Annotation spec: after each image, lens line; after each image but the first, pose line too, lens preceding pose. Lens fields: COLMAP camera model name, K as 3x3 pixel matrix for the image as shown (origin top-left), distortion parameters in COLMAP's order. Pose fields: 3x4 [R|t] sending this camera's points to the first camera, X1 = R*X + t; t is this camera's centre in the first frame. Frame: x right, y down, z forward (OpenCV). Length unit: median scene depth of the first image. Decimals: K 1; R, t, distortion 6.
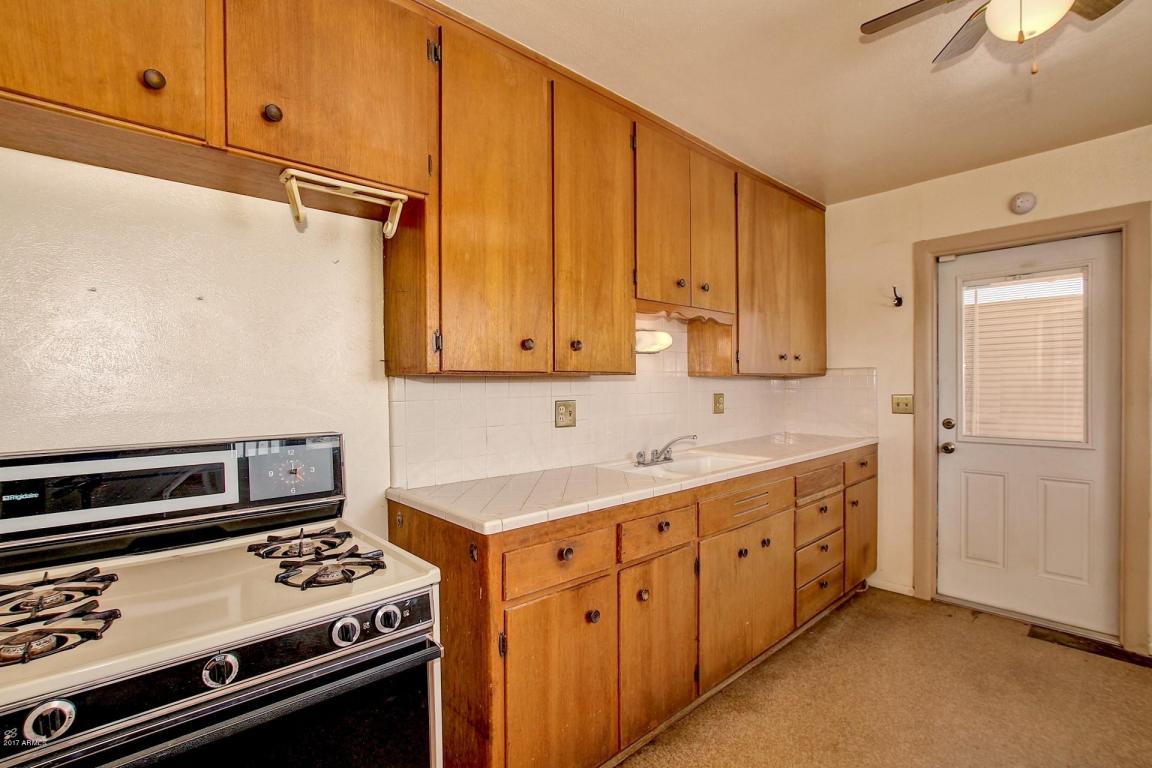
lens RADIAL K [[543.9, 0, 568.0], [0, 543.9, 386.8], [0, 0, 1]] dist [-0.023148, 0.001043]
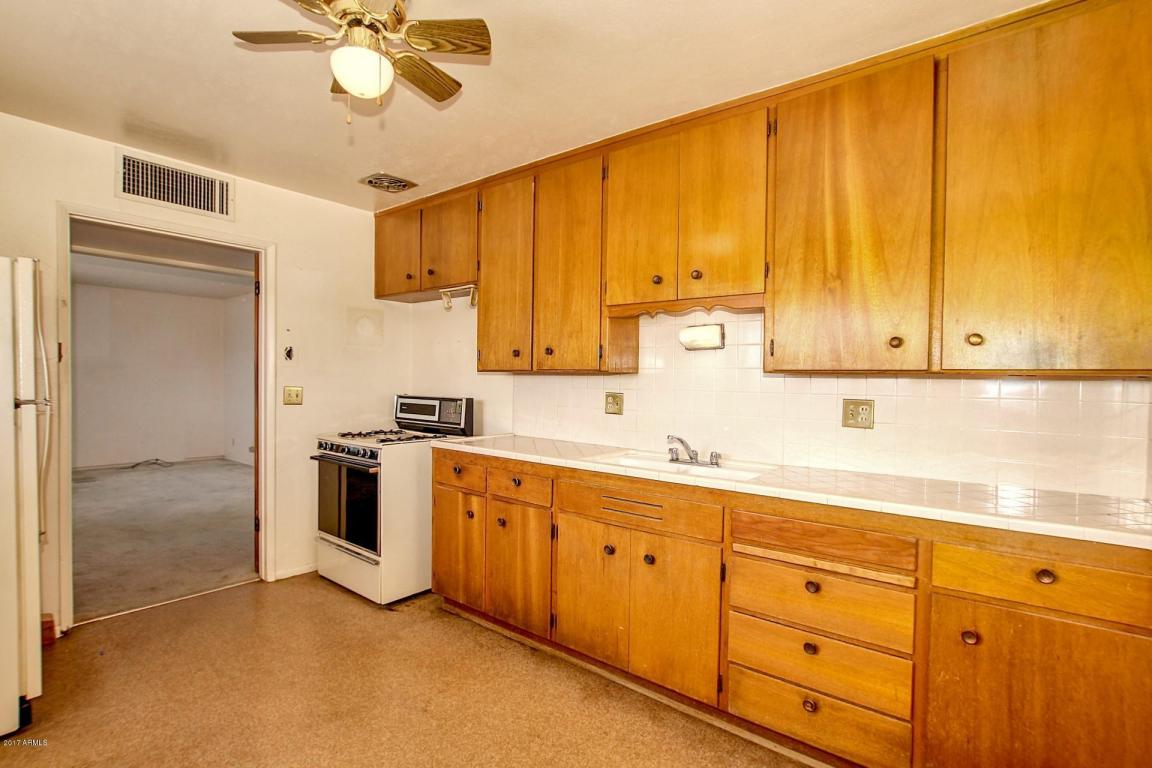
lens RADIAL K [[543.9, 0, 572.0], [0, 543.9, 382.9], [0, 0, 1]] dist [-0.023148, 0.001043]
pose [[0.150687, 0.020445, -0.988370, 1.401846], [-0.021760, 0.999612, 0.017360, -0.019351], [0.988342, 0.018891, 0.151074, 0.835430]]
